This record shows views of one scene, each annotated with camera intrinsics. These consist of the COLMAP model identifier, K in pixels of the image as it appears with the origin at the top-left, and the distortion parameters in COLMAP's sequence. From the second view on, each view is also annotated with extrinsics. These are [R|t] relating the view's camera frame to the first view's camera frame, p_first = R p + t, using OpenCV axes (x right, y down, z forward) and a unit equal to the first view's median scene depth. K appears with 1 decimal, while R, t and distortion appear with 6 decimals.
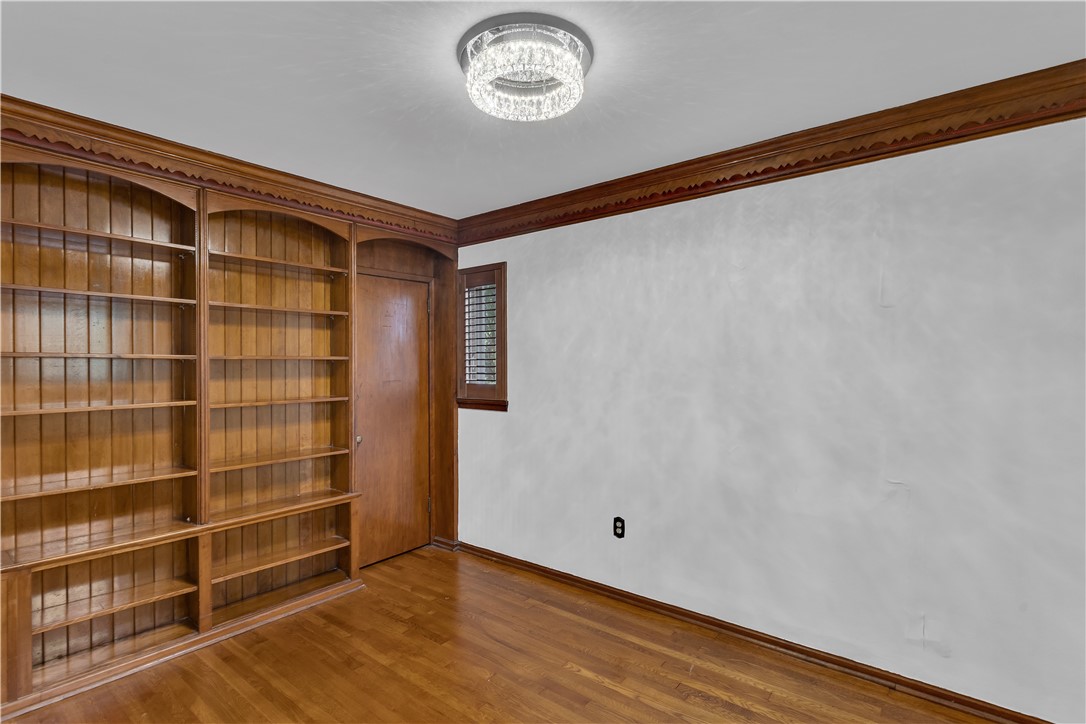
lens RADIAL K [[521.4, 0, 539.9], [0, 521.4, 368.0], [0, 0, 1]] dist [-0.000767, 0.001657]
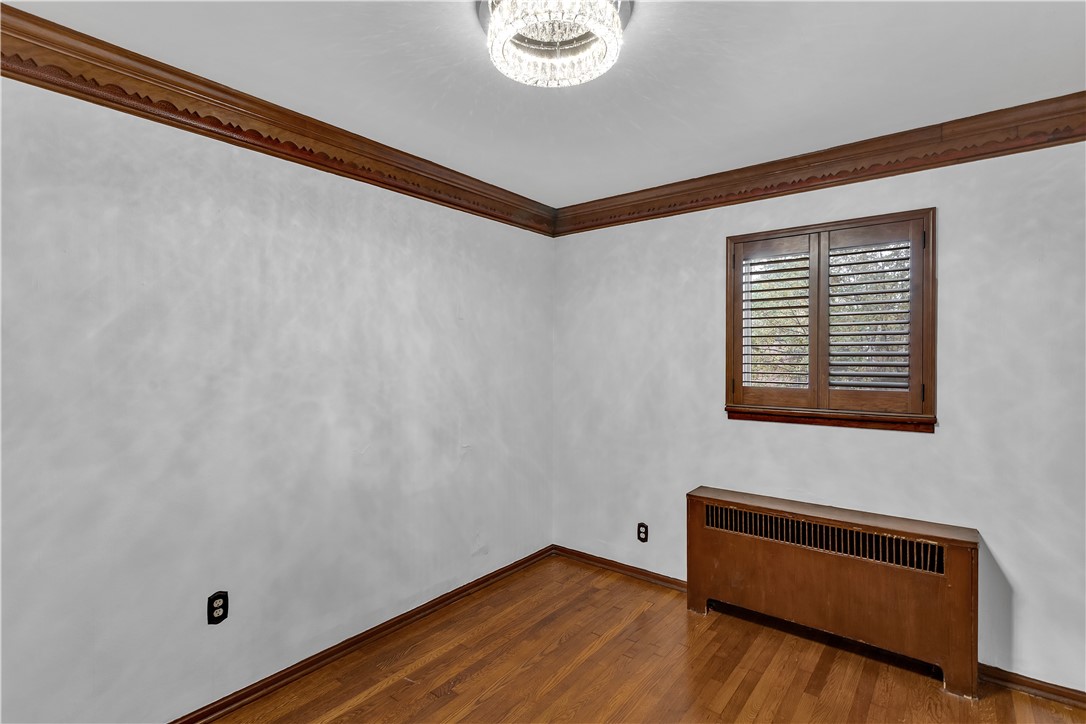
lens RADIAL K [[521.4, 0, 539.7], [0, 521.4, 355.5], [0, 0, 1]] dist [-0.000767, 0.001657]
pose [[-0.002896, 0.002553, 0.999993, -0.602133], [0.005016, 0.999984, -0.002539, -0.015221], [-0.999983, 0.005008, -0.002909, 0.684047]]
